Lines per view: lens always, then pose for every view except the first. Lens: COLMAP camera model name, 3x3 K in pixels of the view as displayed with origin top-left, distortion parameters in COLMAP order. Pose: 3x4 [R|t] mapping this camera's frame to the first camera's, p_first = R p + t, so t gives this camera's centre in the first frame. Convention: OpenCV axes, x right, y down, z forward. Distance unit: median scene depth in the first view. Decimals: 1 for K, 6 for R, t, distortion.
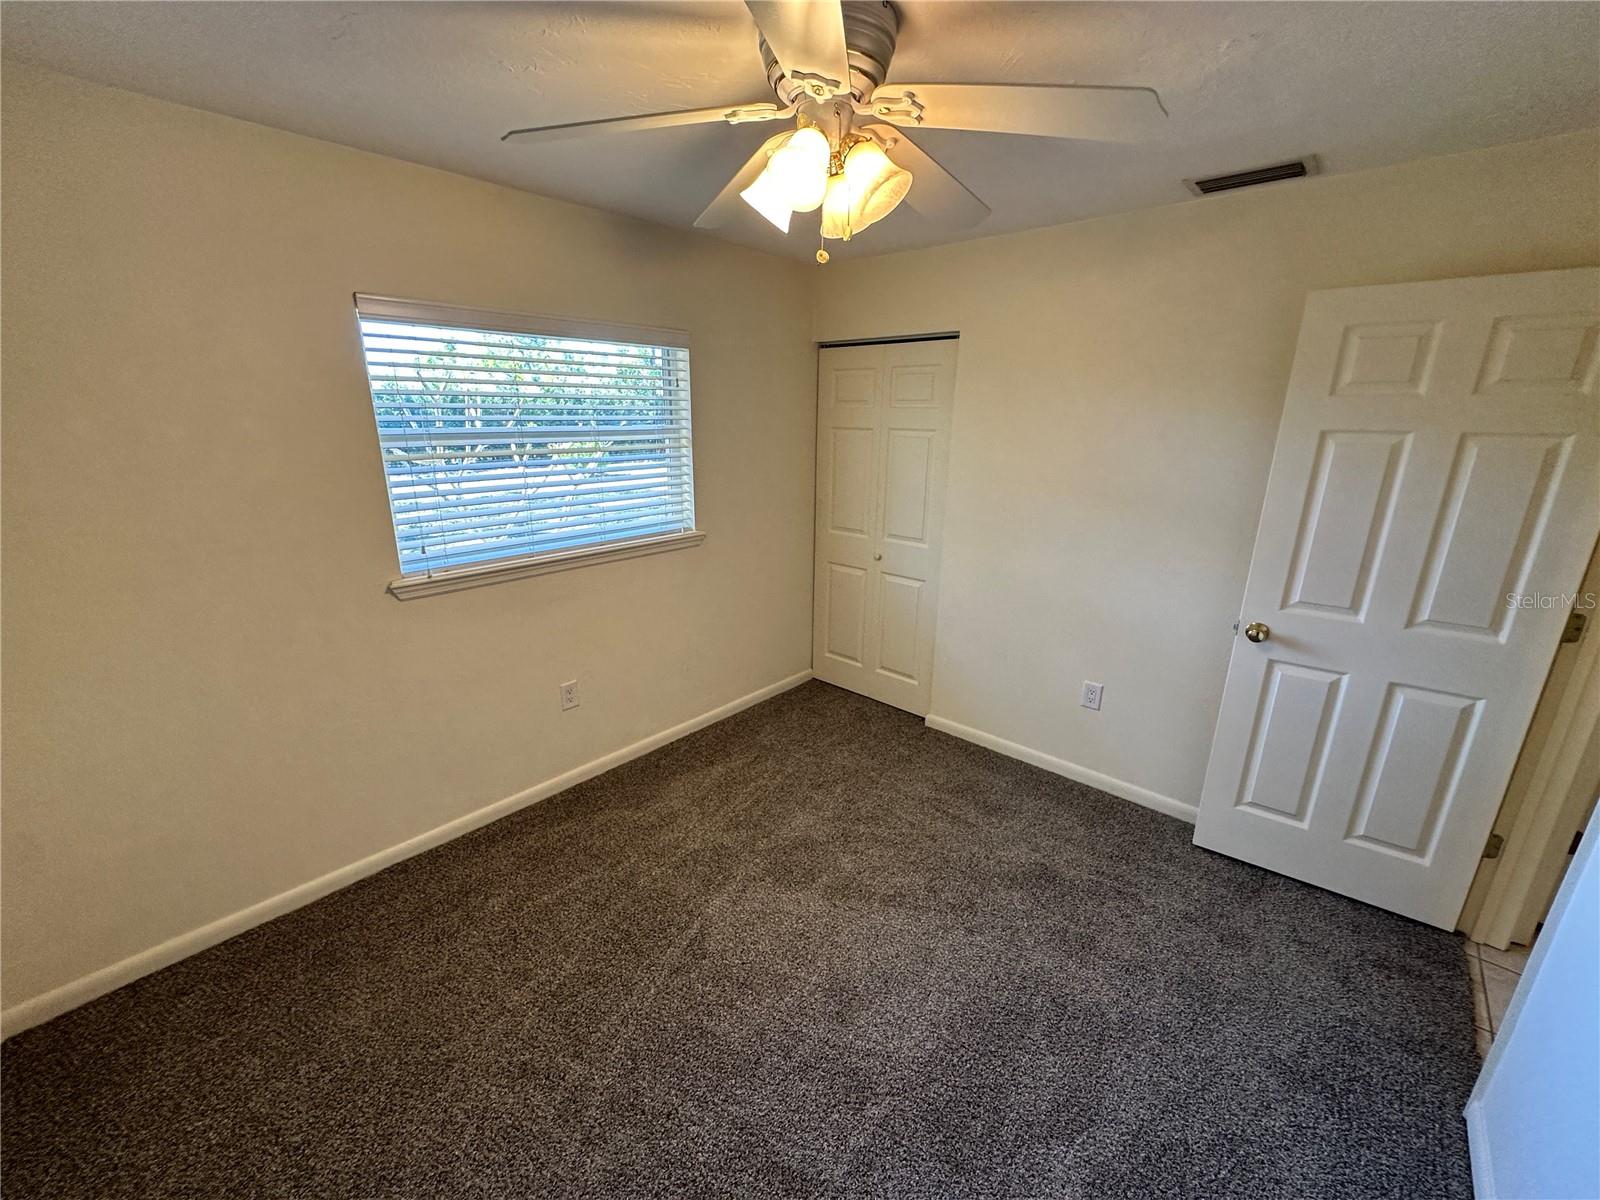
lens RADIAL K [[638.5, 0, 803.2], [0, 638.5, 599.2], [0, 0, 1]] dist [-0.002664, 0.000476]
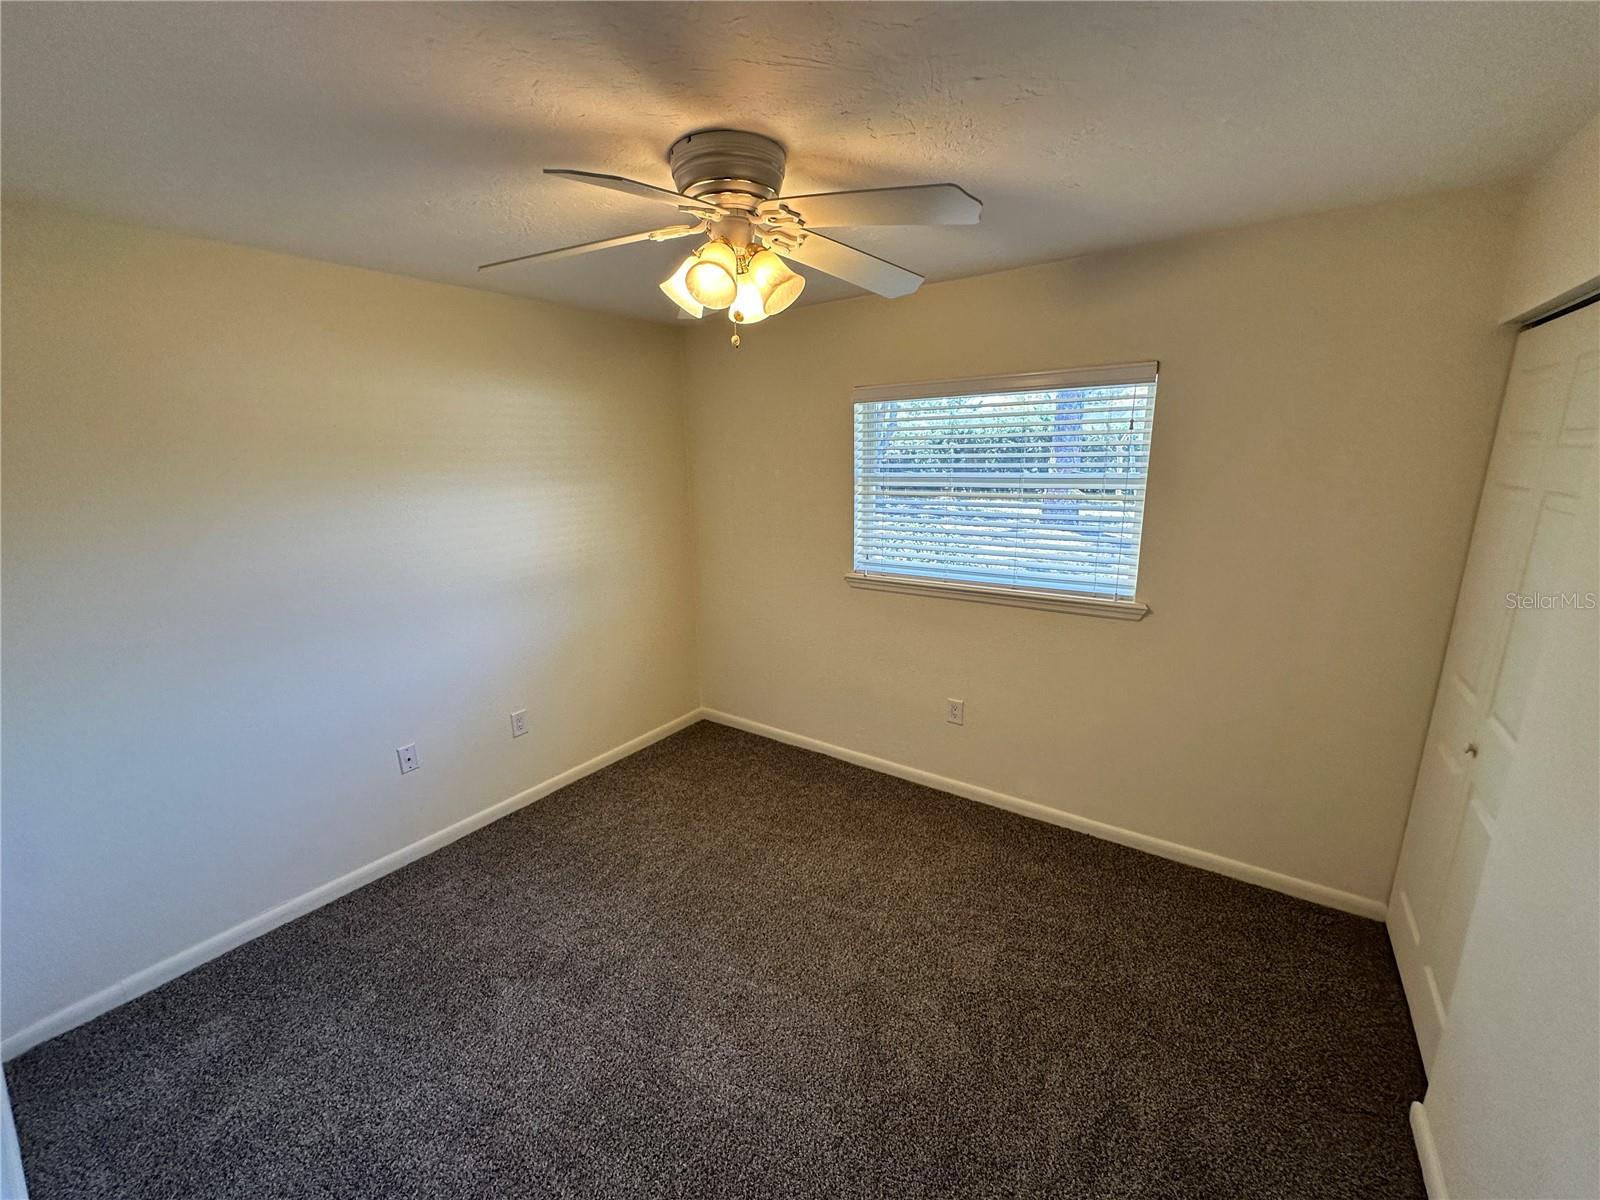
lens RADIAL K [[638.5, 0, 796.5], [0, 638.5, 601.9], [0, 0, 1]] dist [-0.002664, 0.000476]
pose [[0.104851, 0.207942, -0.972505, 0.634566], [-0.264187, 0.948583, 0.174344, -0.148677], [0.958755, 0.238643, 0.154396, 0.511536]]
